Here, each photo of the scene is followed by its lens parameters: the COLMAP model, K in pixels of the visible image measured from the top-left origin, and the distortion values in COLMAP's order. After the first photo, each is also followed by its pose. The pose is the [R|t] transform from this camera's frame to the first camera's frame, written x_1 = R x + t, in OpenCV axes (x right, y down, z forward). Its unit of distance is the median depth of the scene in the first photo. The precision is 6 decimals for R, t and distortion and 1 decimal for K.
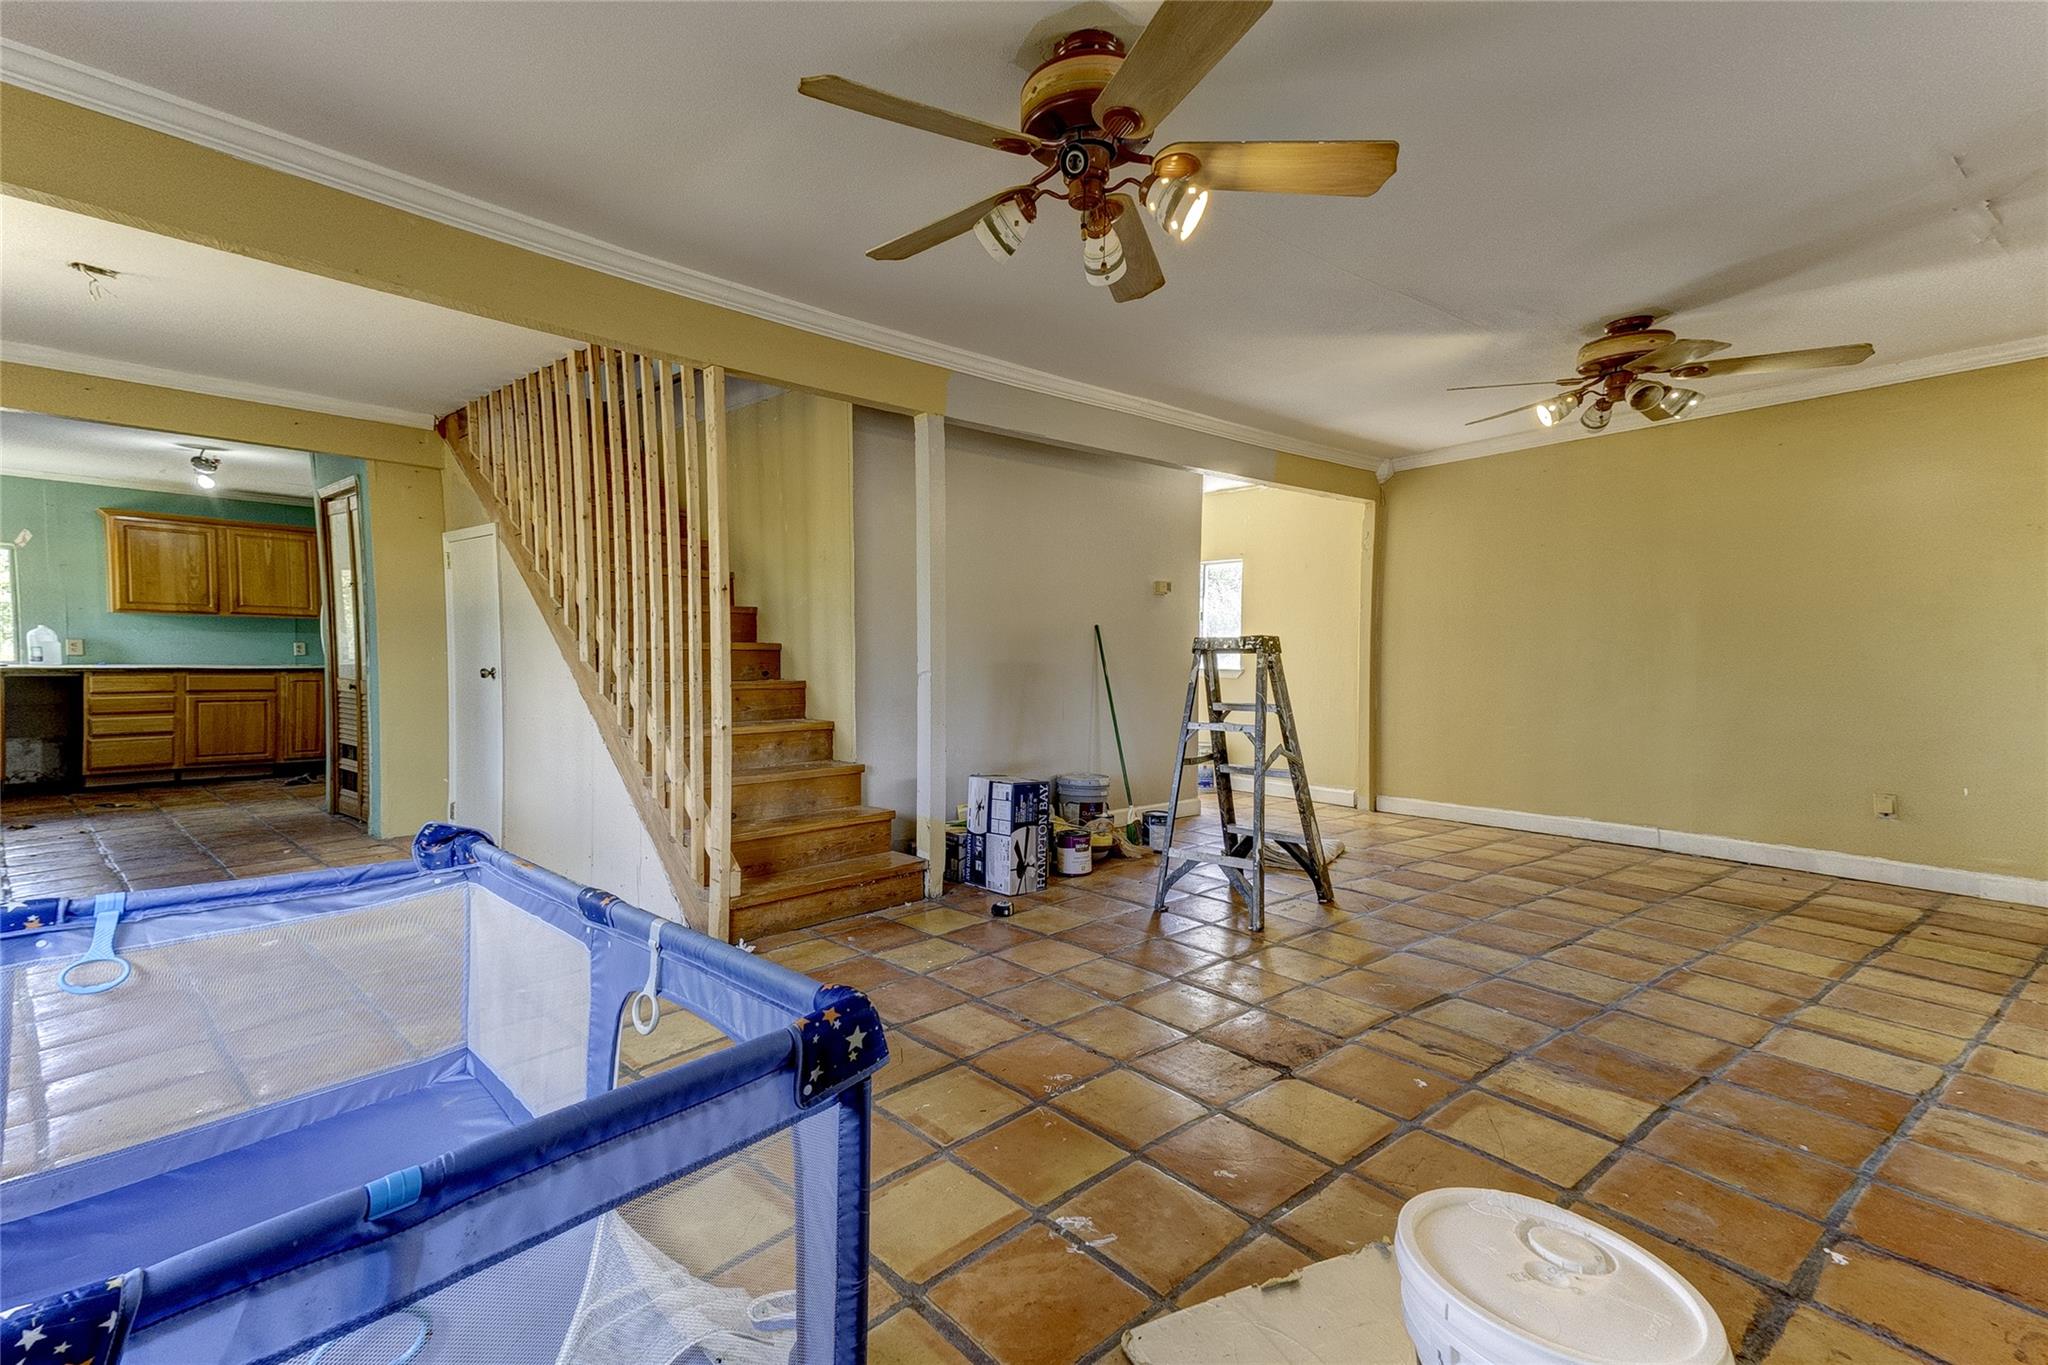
lens RADIAL K [[960.0, 0, 1037.2], [0, 960.0, 684.0], [0, 0, 1]] dist [0.179256, -0.002193]
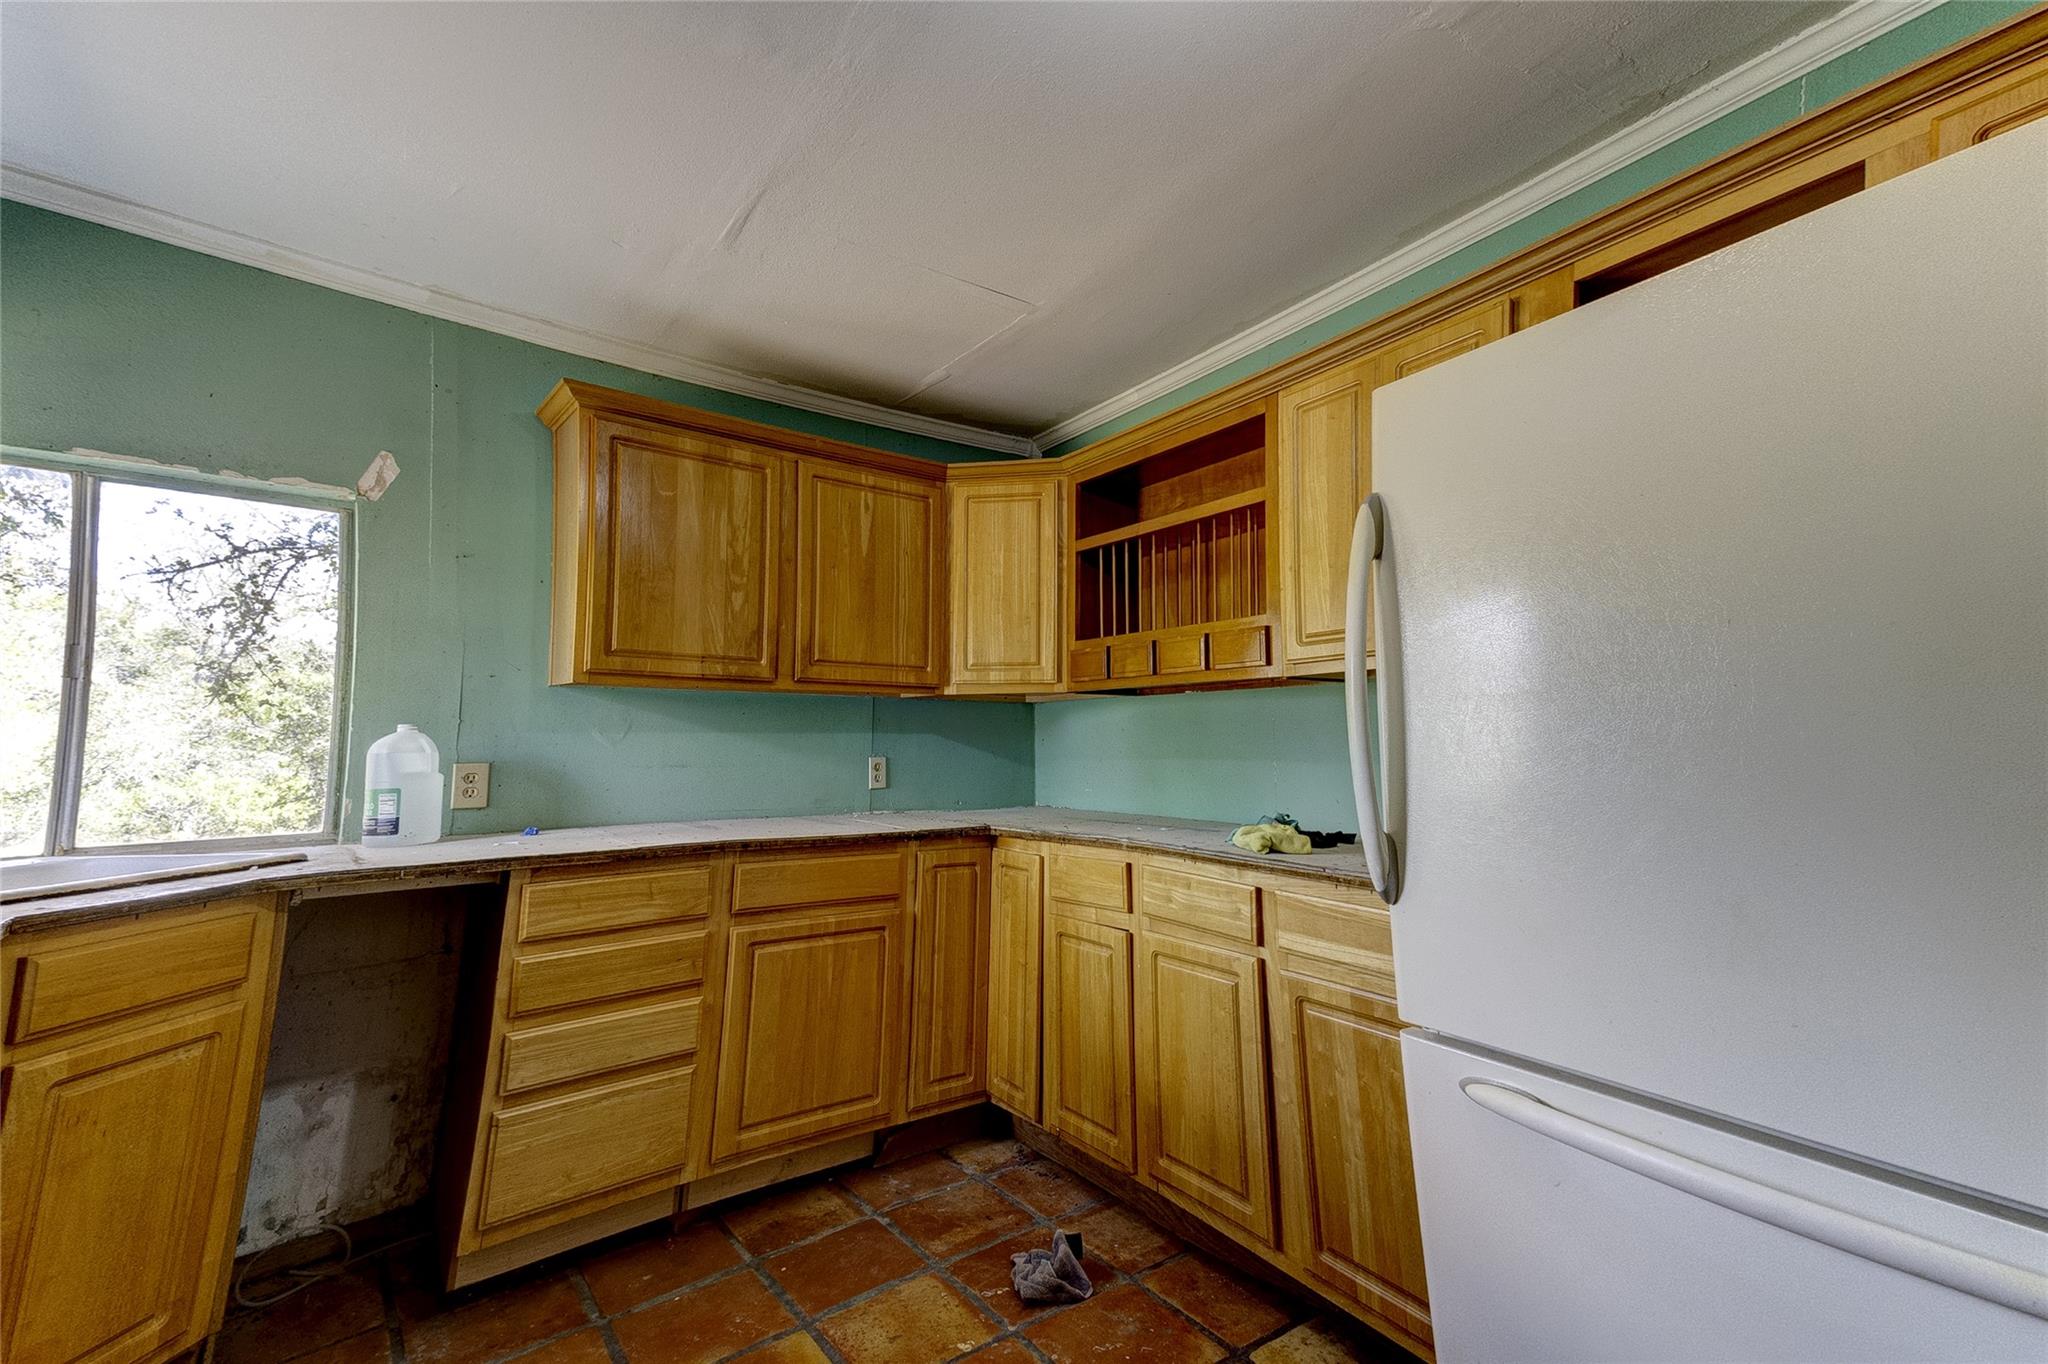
lens RADIAL K [[960.0, 0, 1020.6], [0, 960.0, 670.9], [0, 0, 1]] dist [0.179256, -0.002193]
pose [[0.993271, -0.016956, -0.114562, -0.679234], [0.003279, 0.992945, -0.118533, -0.031873], [0.115764, 0.117360, 0.986319, 0.709341]]
